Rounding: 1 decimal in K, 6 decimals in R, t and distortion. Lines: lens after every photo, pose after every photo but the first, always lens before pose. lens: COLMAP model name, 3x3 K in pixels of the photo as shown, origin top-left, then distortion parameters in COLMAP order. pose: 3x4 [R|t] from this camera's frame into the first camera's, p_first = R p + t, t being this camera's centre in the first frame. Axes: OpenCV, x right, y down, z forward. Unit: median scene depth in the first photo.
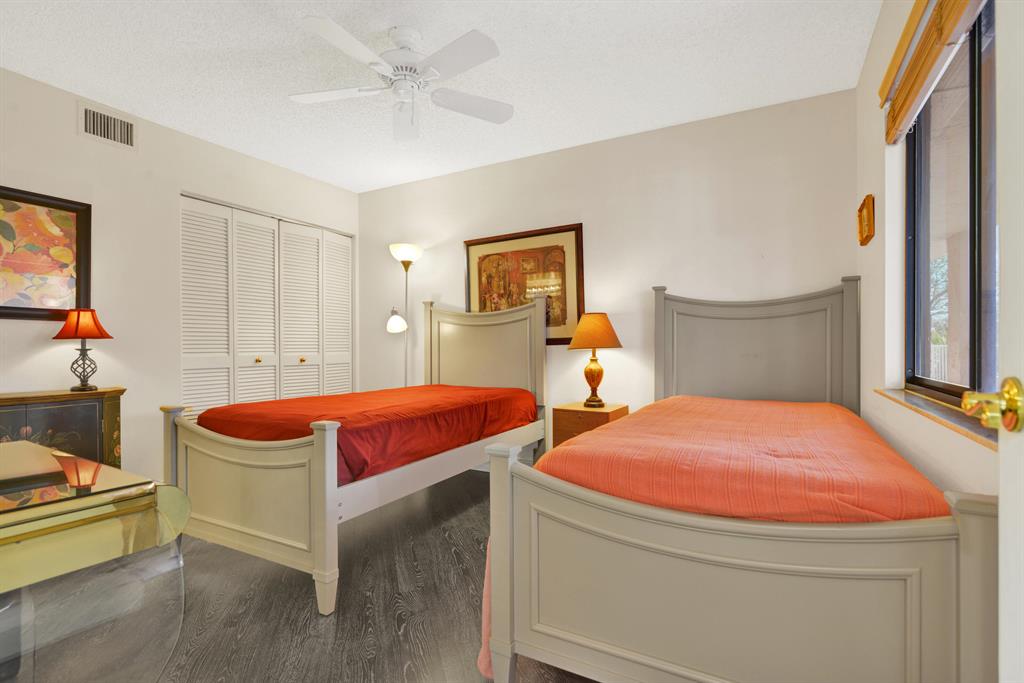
lens RADIAL K [[481.4, 0, 513.3], [0, 481.4, 345.0], [0, 0, 1]] dist [-0.014526, 0.000168]
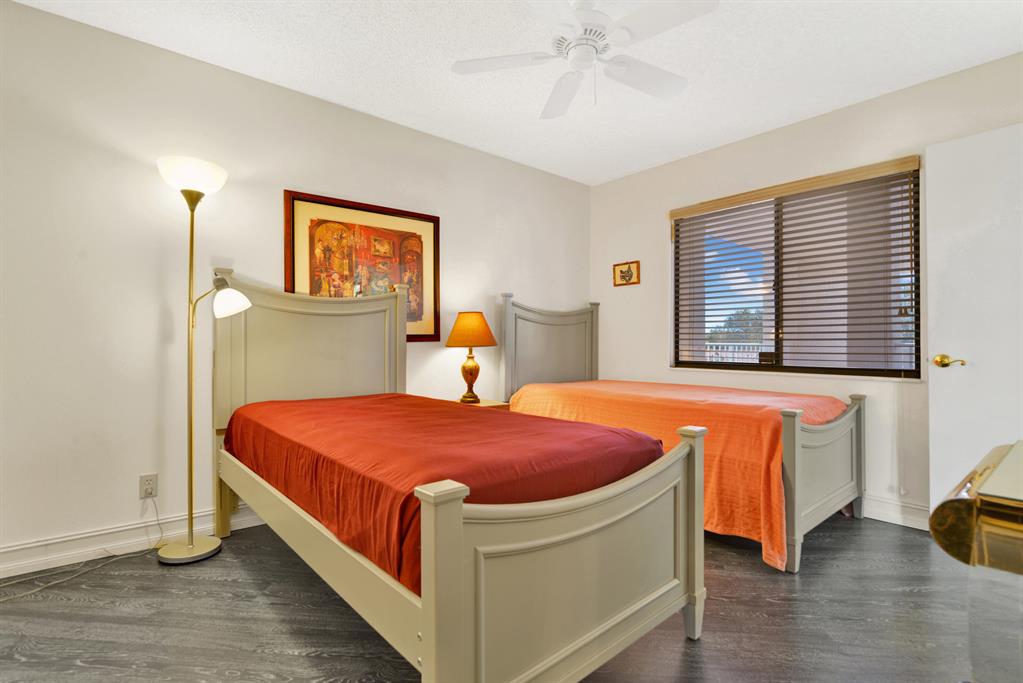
lens RADIAL K [[480.9, 0, 509.9], [0, 480.9, 342.1], [0, 0, 1]] dist [-0.014526, 0.000168]
pose [[0.363403, 0.010214, 0.931576, -0.690422], [-0.008591, 0.999934, -0.007612, 0.005232], [-0.931593, -0.005237, 0.363466, 0.499506]]
